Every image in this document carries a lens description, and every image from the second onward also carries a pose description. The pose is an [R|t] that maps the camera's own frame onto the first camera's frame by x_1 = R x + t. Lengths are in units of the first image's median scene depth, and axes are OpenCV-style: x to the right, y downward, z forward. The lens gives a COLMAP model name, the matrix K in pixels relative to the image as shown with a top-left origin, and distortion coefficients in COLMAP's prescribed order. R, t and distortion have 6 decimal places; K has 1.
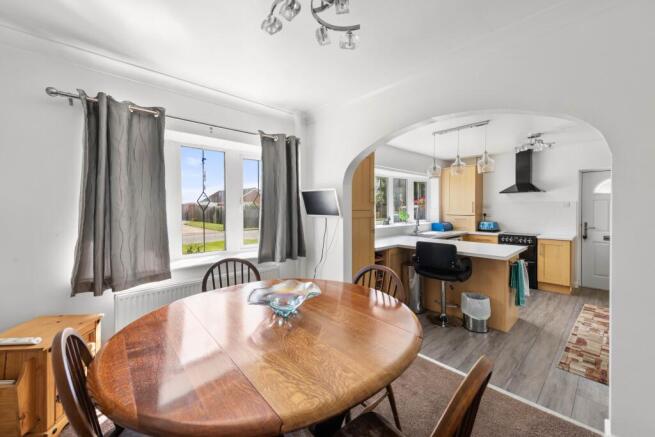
lens RADIAL K [[258.1, 0, 324.4], [0, 258.1, 211.8], [0, 0, 1]] dist [0.004527, -0.001057]
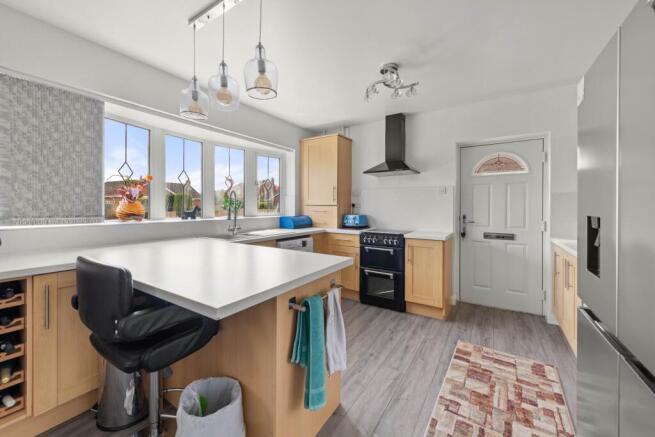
lens RADIAL K [[258.1, 0, 327.0], [0, 258.1, 207.3], [0, 0, 1]] dist [0.004527, -0.001057]
pose [[0.964774, 0.010508, 0.262869, 0.444592], [-0.007210, 0.999883, -0.013505, 0.033421], [-0.262980, 0.011134, 0.964737, 0.397518]]
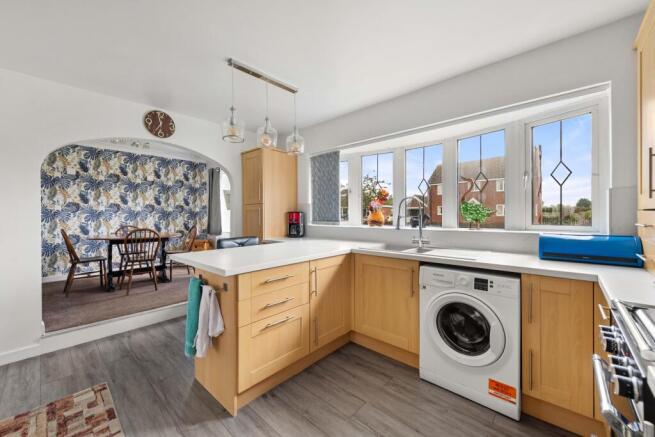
lens RADIAL K [[258.1, 0, 323.5], [0, 258.1, 217.4], [0, 0, 1]] dist [0.004527, -0.001057]
pose [[0.093528, 0.016184, -0.995485, 0.925046], [-0.008811, 0.999842, 0.015427, 0.022742], [0.995578, 0.007328, 0.093656, 0.836768]]
